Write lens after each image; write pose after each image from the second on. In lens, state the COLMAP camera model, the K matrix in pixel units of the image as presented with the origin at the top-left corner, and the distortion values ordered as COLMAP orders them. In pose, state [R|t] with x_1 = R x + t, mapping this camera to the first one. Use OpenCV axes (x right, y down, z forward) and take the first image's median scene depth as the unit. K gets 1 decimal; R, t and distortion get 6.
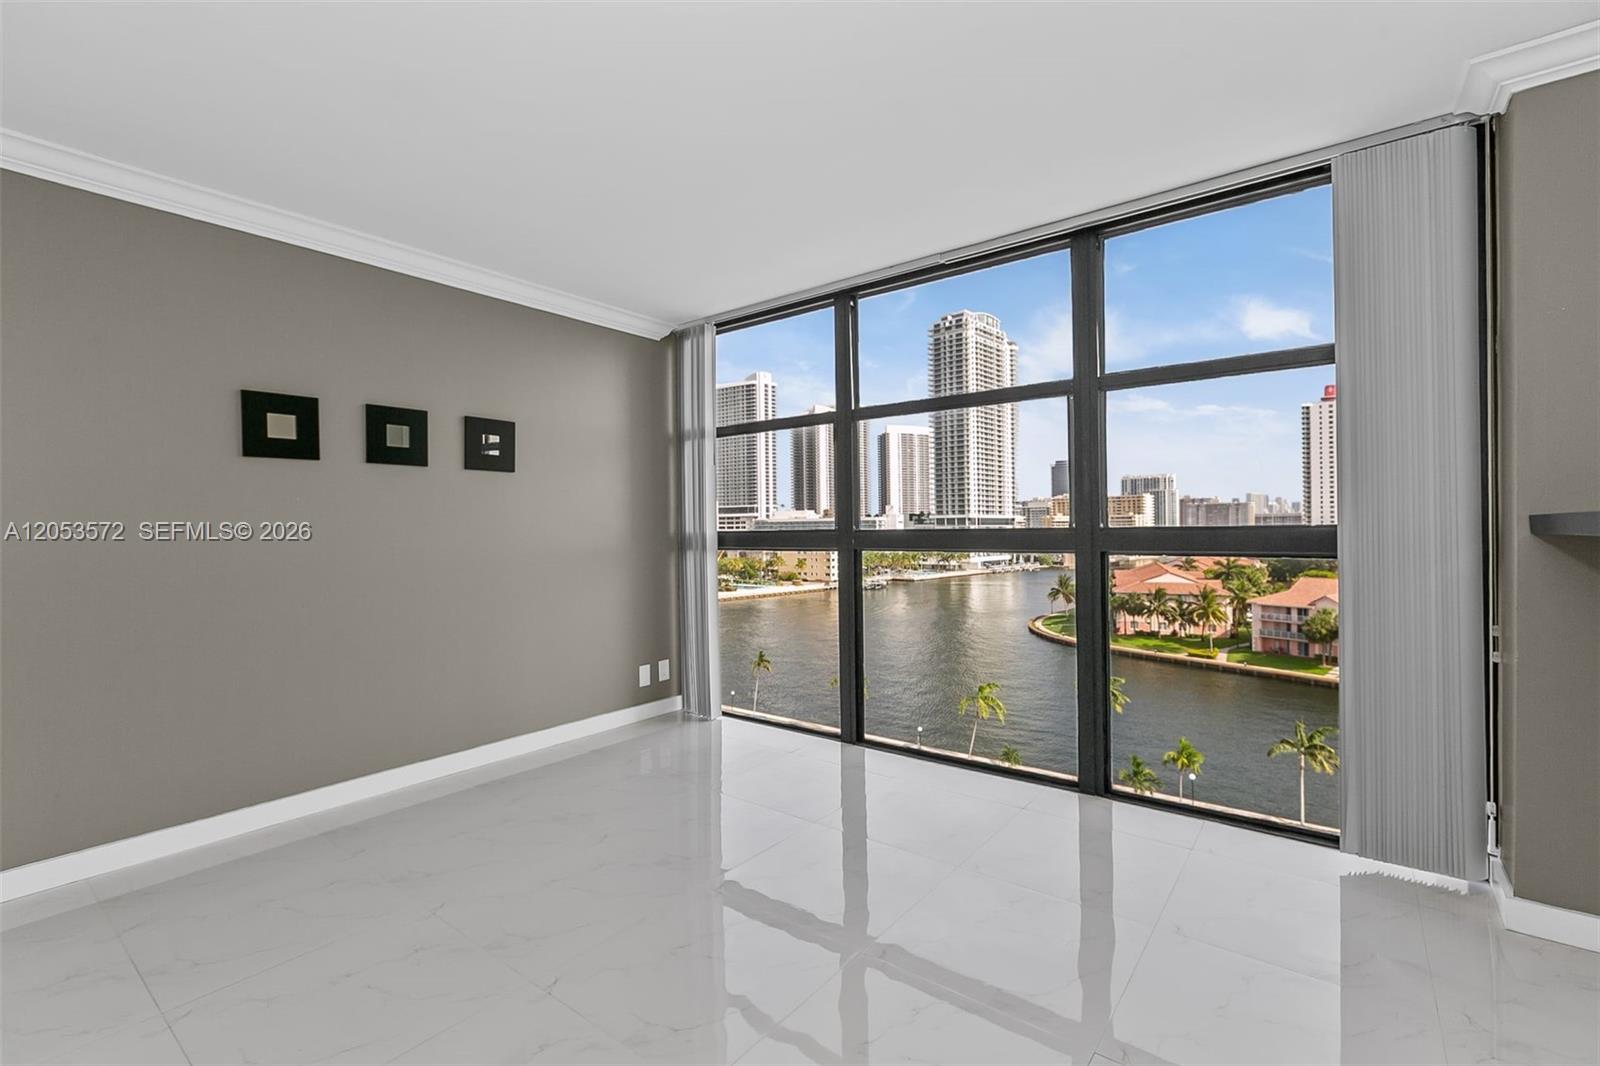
lens RADIAL K [[706.4, 0, 800.0], [0, 706.4, 533.0], [0, 0, 1]] dist [-0.002573, -0.000255]
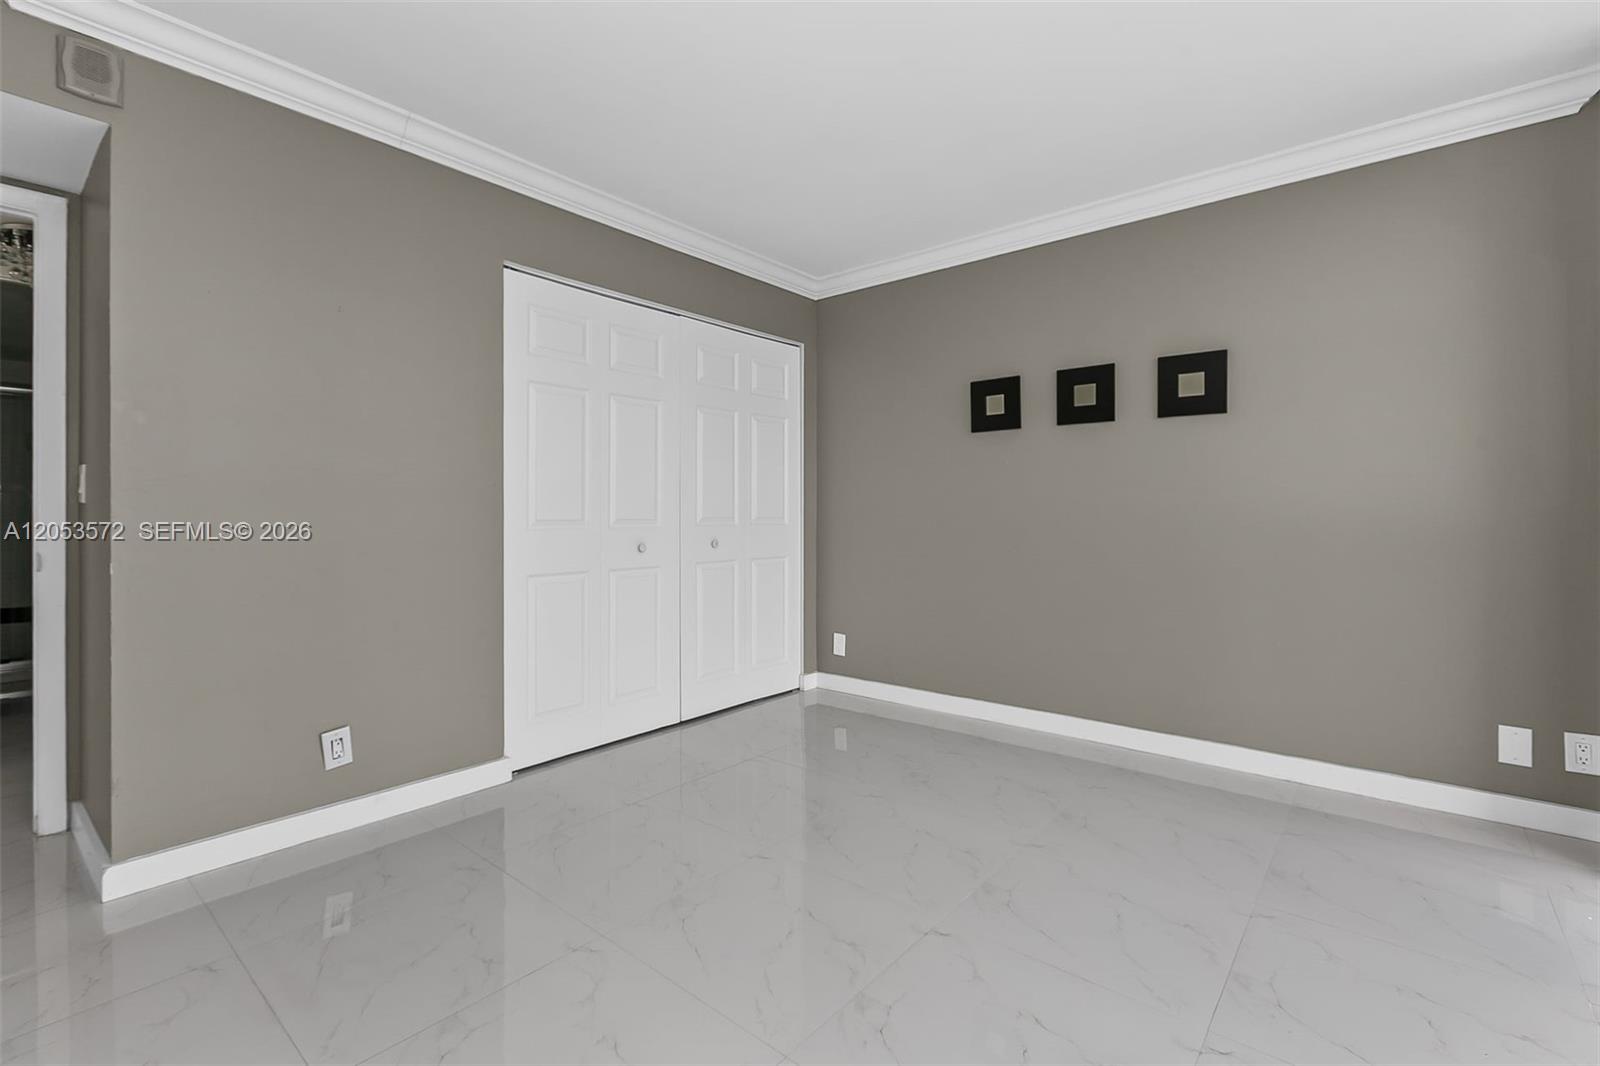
lens RADIAL K [[718.8, 0, 798.2], [0, 718.8, 499.1], [0, 0, 1]] dist [-0.000478, -0.000128]
pose [[-0.047285, 0.018428, -0.998711, 0.453966], [0.013819, 0.999746, 0.017793, -0.010671], [0.998786, -0.012960, -0.047528, 0.589737]]
